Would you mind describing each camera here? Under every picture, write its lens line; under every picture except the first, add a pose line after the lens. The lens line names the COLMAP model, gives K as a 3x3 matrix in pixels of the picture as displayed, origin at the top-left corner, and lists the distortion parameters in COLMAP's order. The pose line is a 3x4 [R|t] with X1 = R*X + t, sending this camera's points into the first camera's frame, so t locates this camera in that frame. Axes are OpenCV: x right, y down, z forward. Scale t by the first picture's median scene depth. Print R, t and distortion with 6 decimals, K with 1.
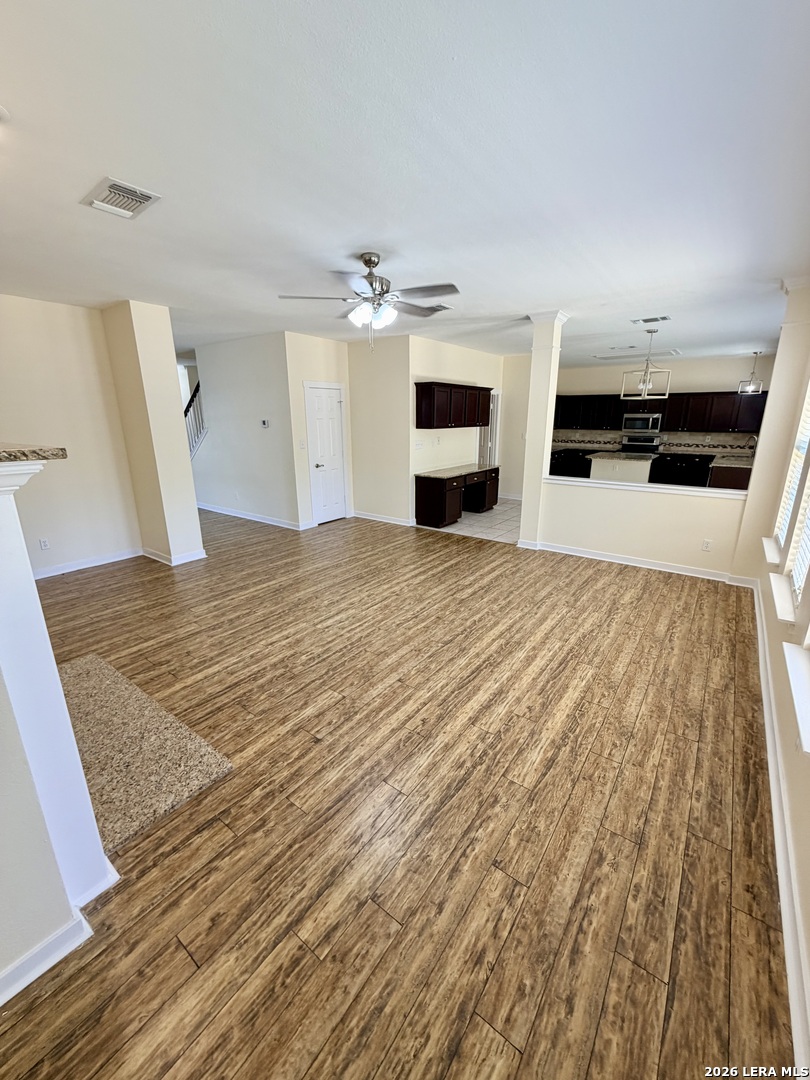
lens RADIAL K [[429.2, 0, 409.4], [0, 429.2, 539.8], [0, 0, 1]] dist [0.001644, -0.000002]
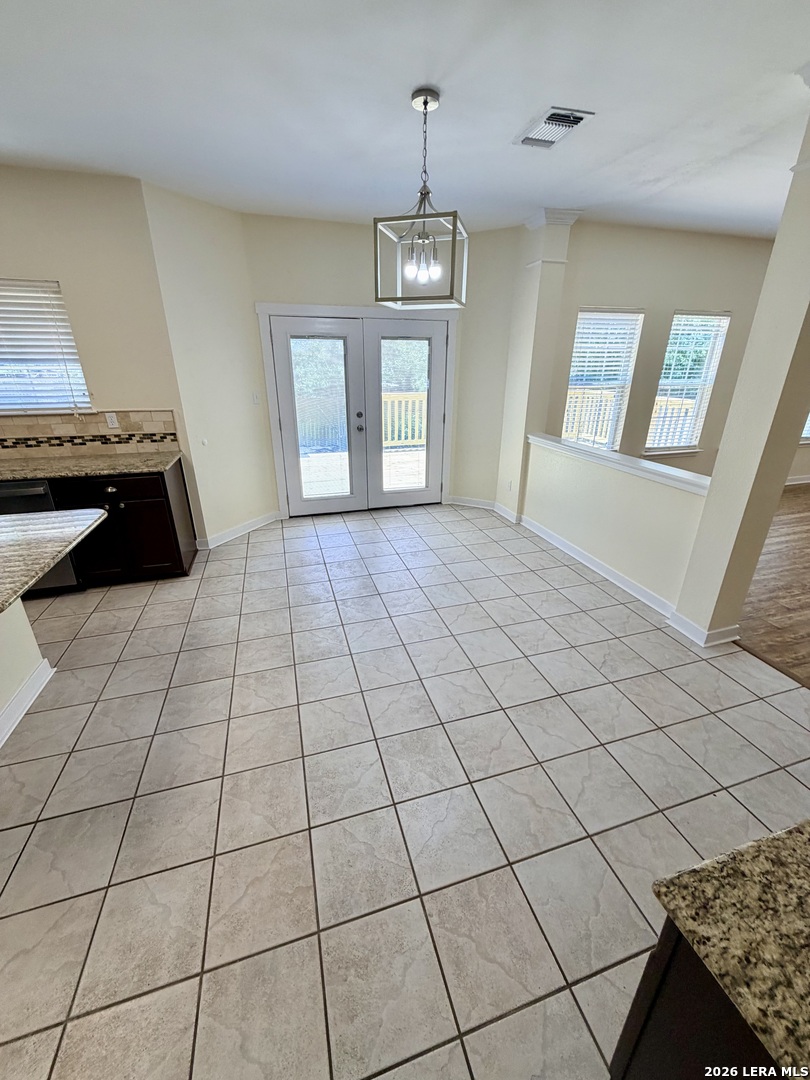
lens RADIAL K [[429.2, 0, 409.6], [0, 429.2, 536.5], [0, 0, 1]] dist [0.001644, -0.000002]
pose [[-0.801328, -0.227171, 0.553413, 0.373782], [0.164041, 0.806191, 0.568460, -0.499069], [-0.575294, 0.546306, -0.608758, 1.766966]]
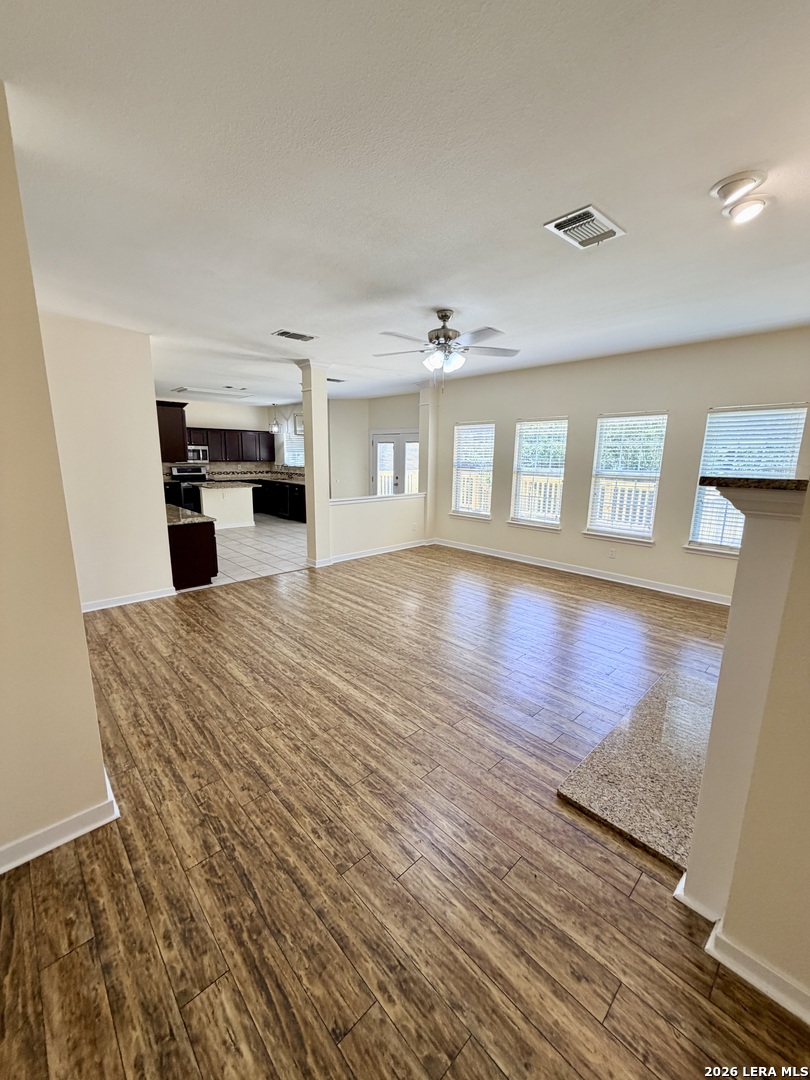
lens RADIAL K [[429.2, 0, 409.9], [0, 429.2, 536.8], [0, 0, 1]] dist [0.001644, -0.000002]
pose [[0.173330, -0.186369, 0.967069, -0.897181], [0.259298, 0.955924, 0.137746, -0.178231], [-0.950116, 0.226884, 0.214016, 0.653088]]
